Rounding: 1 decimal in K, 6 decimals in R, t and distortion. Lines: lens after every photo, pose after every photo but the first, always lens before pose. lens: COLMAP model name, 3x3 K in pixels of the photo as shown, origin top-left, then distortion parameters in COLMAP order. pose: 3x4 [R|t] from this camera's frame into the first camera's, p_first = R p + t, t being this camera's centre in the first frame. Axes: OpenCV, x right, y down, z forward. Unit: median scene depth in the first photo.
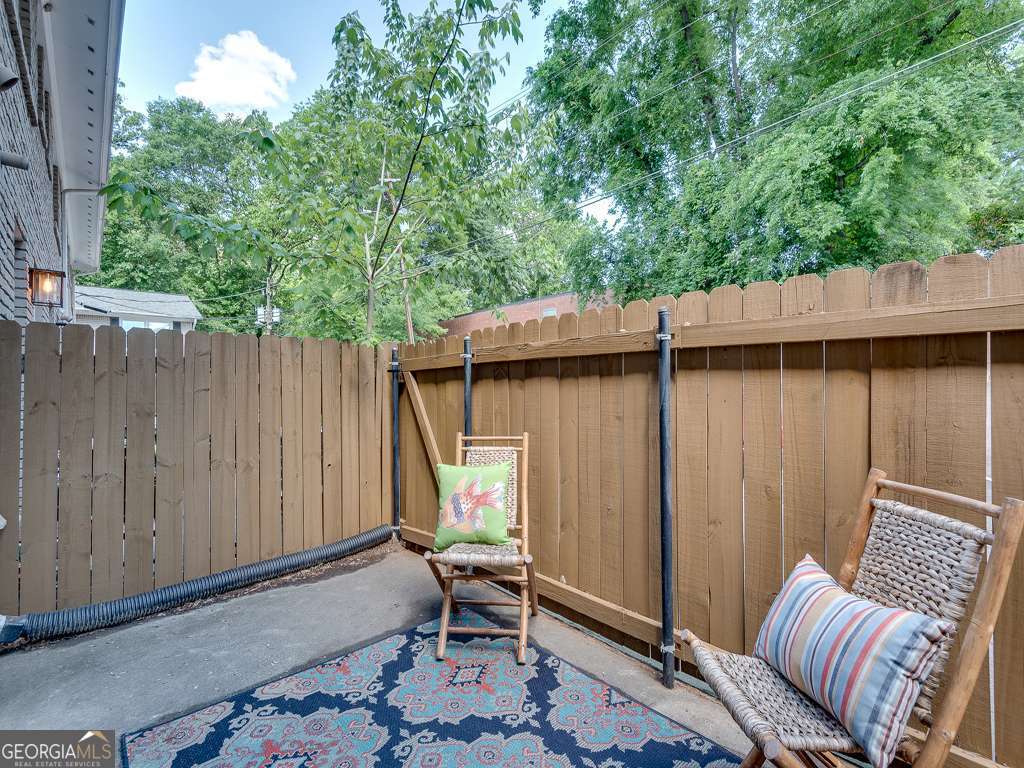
lens RADIAL K [[467.8, 0, 520.3], [0, 467.8, 390.8], [0, 0, 1]] dist [0.042029, -0.024408]
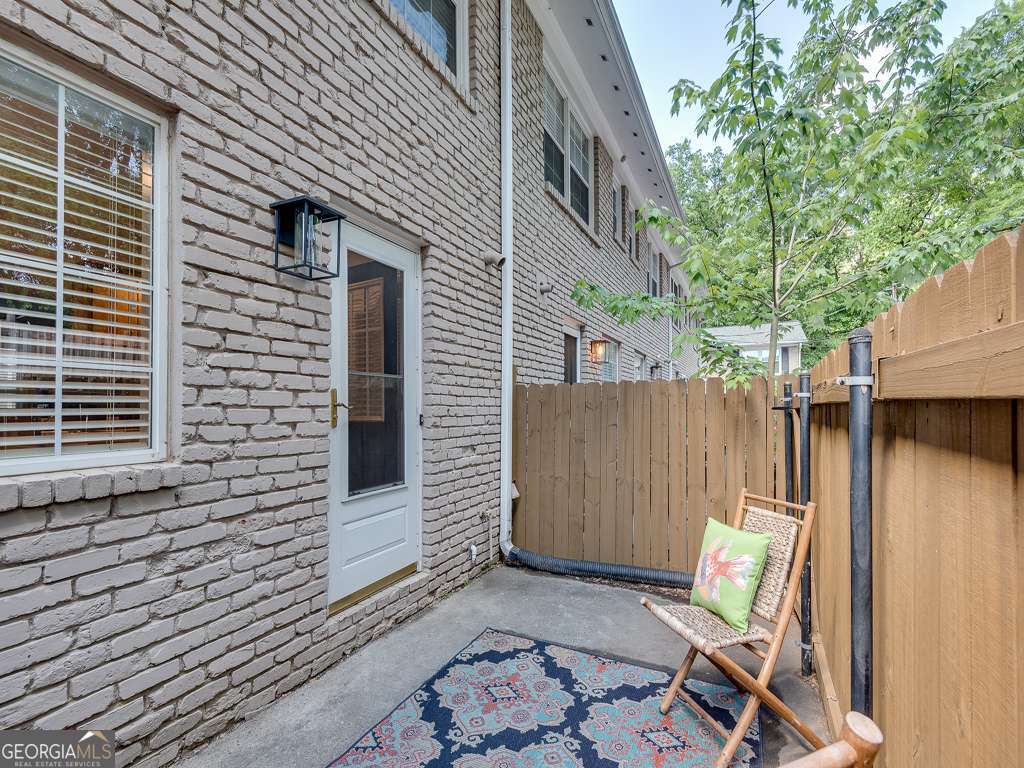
lens RADIAL K [[467.8, 0, 520.3], [0, 467.8, 390.8], [0, 0, 1]] dist [0.042029, -0.024408]
pose [[0.387316, -0.023674, -0.921643, 0.588692], [-0.006386, 0.999577, -0.028359, -0.073740], [0.921925, 0.016870, 0.387001, 0.288044]]
